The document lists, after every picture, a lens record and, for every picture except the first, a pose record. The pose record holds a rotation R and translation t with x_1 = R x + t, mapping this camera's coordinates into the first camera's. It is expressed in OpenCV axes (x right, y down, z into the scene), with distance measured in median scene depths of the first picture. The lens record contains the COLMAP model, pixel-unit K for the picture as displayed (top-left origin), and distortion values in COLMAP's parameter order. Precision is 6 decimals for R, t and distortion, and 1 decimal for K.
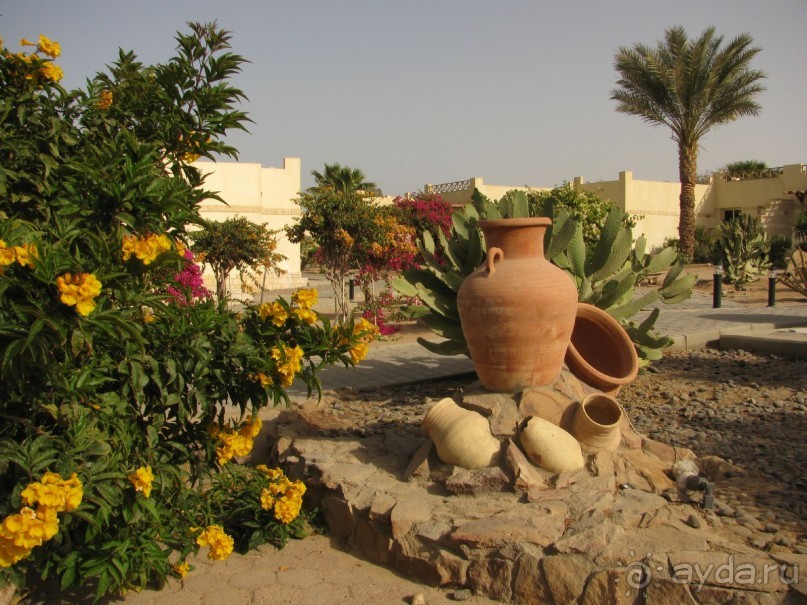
lens RADIAL K [[850.2, 0, 403.5], [0, 850.2, 302.5], [0, 0, 1]] dist [-0.218021, 0.298876]
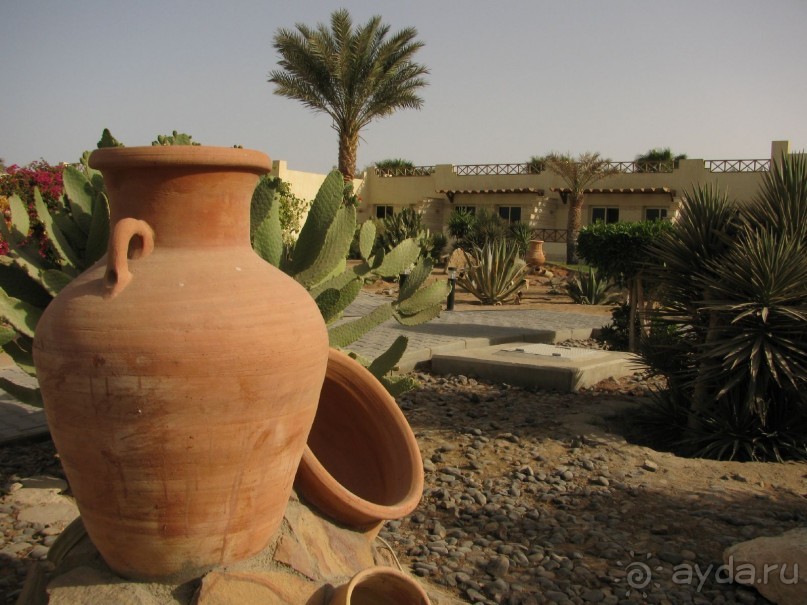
lens RADIAL K [[850.2, 0, 403.5], [0, 850.2, 302.5], [0, 0, 1]] dist [-0.218021, 0.298876]
pose [[0.913533, 0.014182, 0.406516, 0.026375], [-0.018211, 0.999816, 0.006044, -0.012135], [-0.406356, -0.012925, 0.913623, 0.235681]]
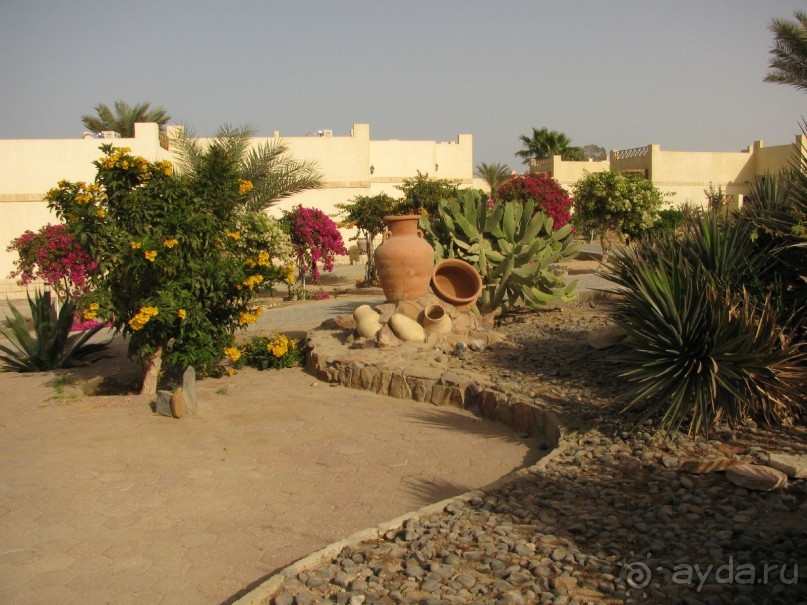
lens RADIAL K [[850.2, 0, 403.5], [0, 850.2, 302.5], [0, 0, 1]] dist [-0.218021, 0.298876]
pose [[0.961915, 0.018863, -0.272698, 0.274505], [-0.005324, 0.998720, 0.050304, 0.001444], [0.273298, -0.046937, 0.960784, -0.368821]]
